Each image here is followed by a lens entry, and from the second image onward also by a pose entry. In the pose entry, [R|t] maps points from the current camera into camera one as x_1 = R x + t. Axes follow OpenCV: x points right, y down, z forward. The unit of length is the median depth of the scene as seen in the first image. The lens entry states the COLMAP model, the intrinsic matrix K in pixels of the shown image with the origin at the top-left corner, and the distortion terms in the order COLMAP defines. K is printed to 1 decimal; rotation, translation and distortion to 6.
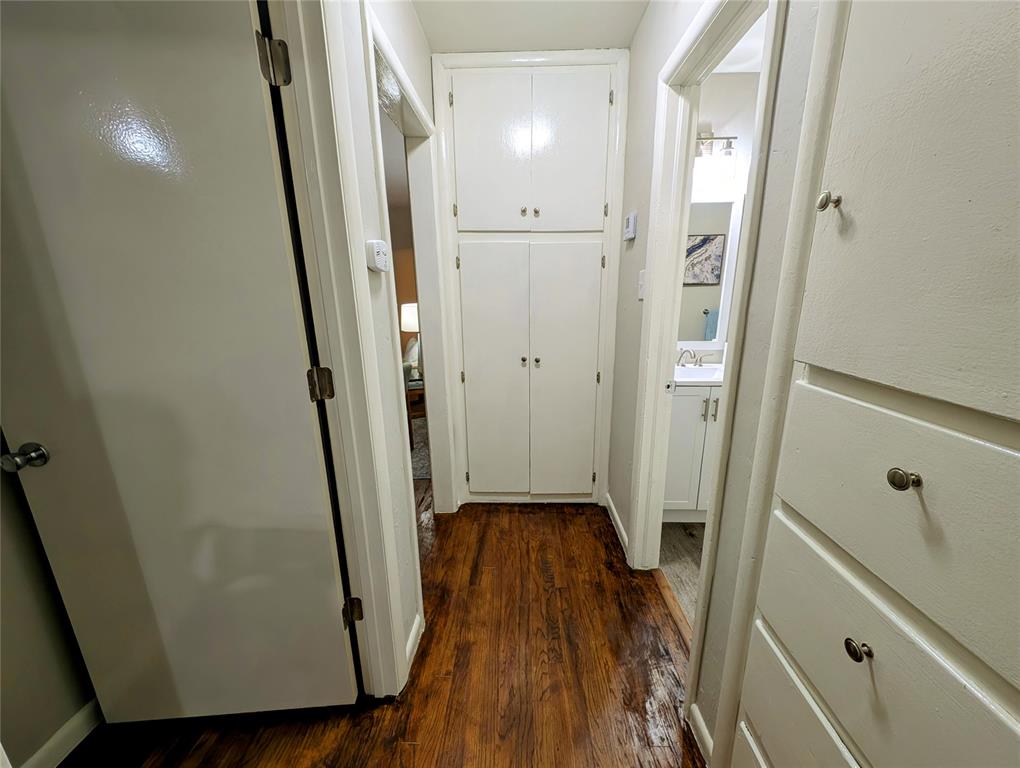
lens RADIAL K [[382.2, 0, 513.7], [0, 382.2, 384.3], [0, 0, 1]] dist [-0.000395, -0.000449]
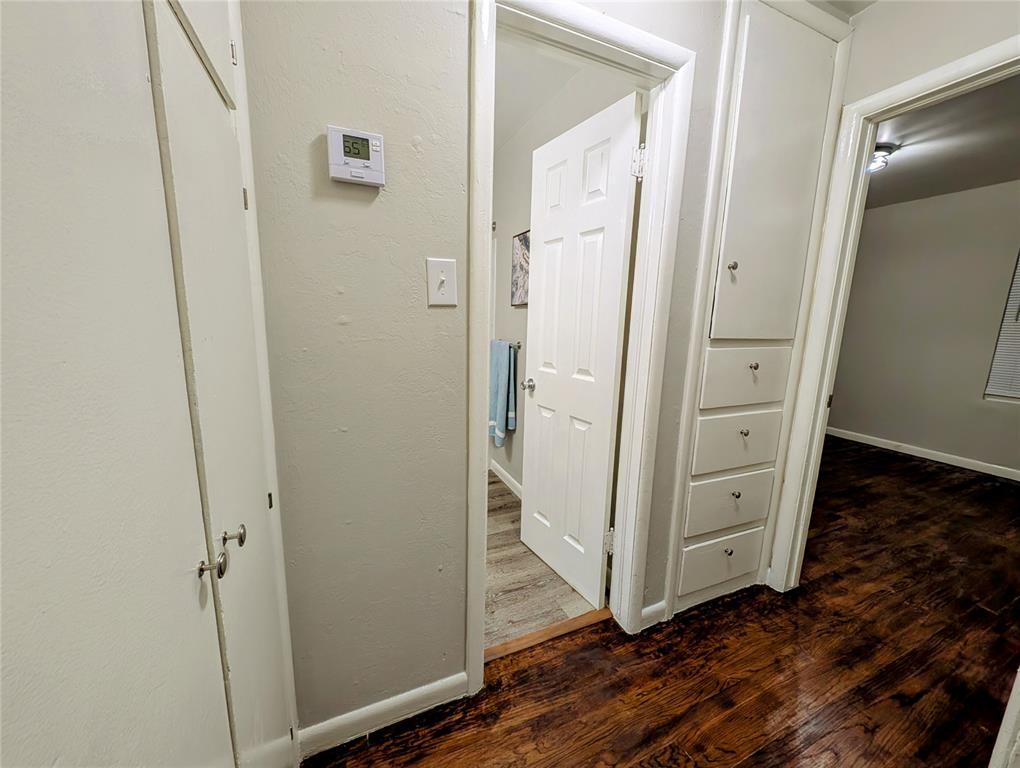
lens RADIAL K [[382.2, 0, 513.7], [0, 382.2, 384.3], [0, 0, 1]] dist [-0.000395, -0.000449]
pose [[-0.423160, -0.156149, 0.892498, -0.290488], [0.198780, 0.945040, 0.259589, -0.247784], [-0.883981, 0.287258, -0.368864, 1.197724]]
